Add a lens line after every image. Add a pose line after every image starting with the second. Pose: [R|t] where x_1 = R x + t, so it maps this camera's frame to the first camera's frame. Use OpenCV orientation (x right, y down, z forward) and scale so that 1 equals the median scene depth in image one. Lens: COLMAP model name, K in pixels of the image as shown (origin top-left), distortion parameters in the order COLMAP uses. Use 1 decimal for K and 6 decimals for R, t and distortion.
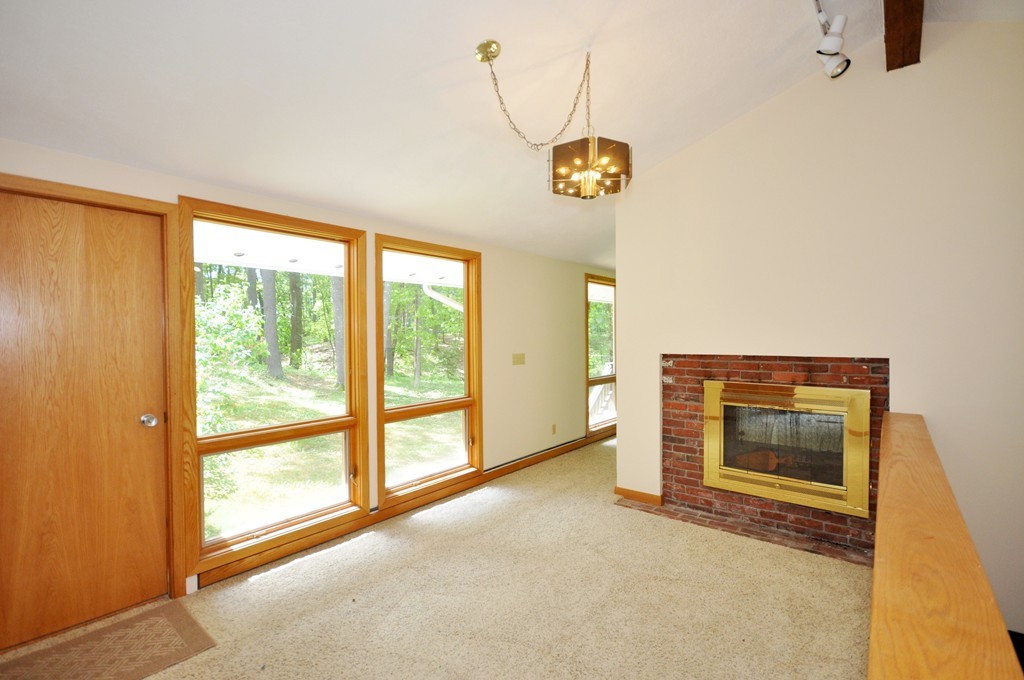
lens RADIAL K [[466.4, 0, 512.0], [0, 466.4, 340.0], [0, 0, 1]] dist [-0.000712, 0.000104]
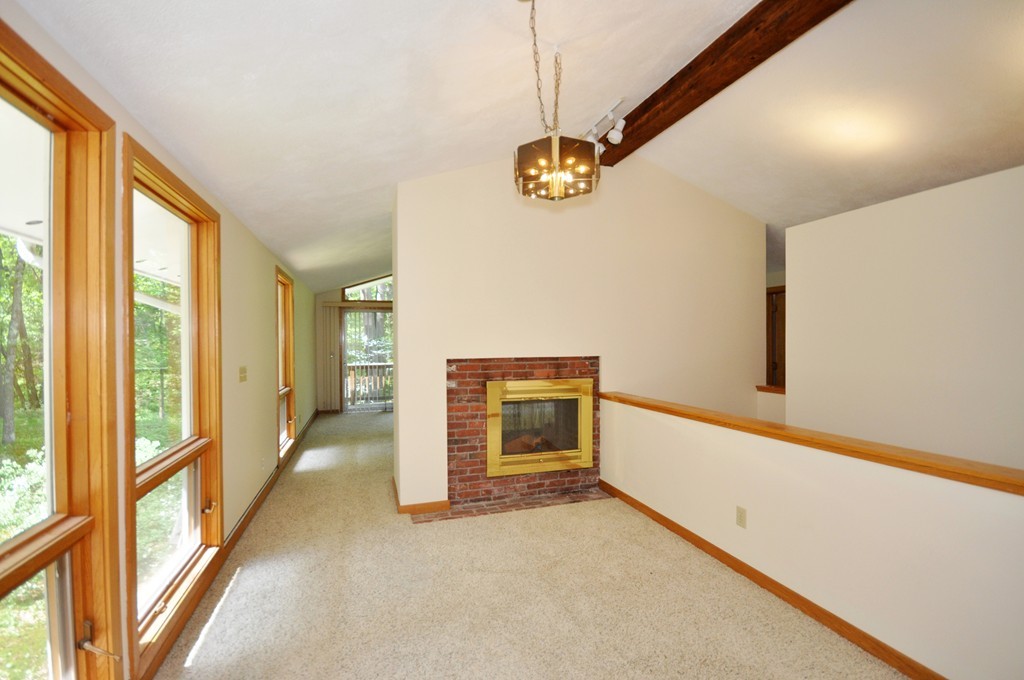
lens RADIAL K [[445.3, 0, 512.0], [0, 445.3, 340.0], [0, 0, 1]] dist [-0.011155, -0.000167]
pose [[0.534212, 0.005540, 0.845332, -0.448770], [0.010143, 0.999865, -0.012963, 0.002535], [-0.845290, 0.015499, 0.534084, 0.386695]]
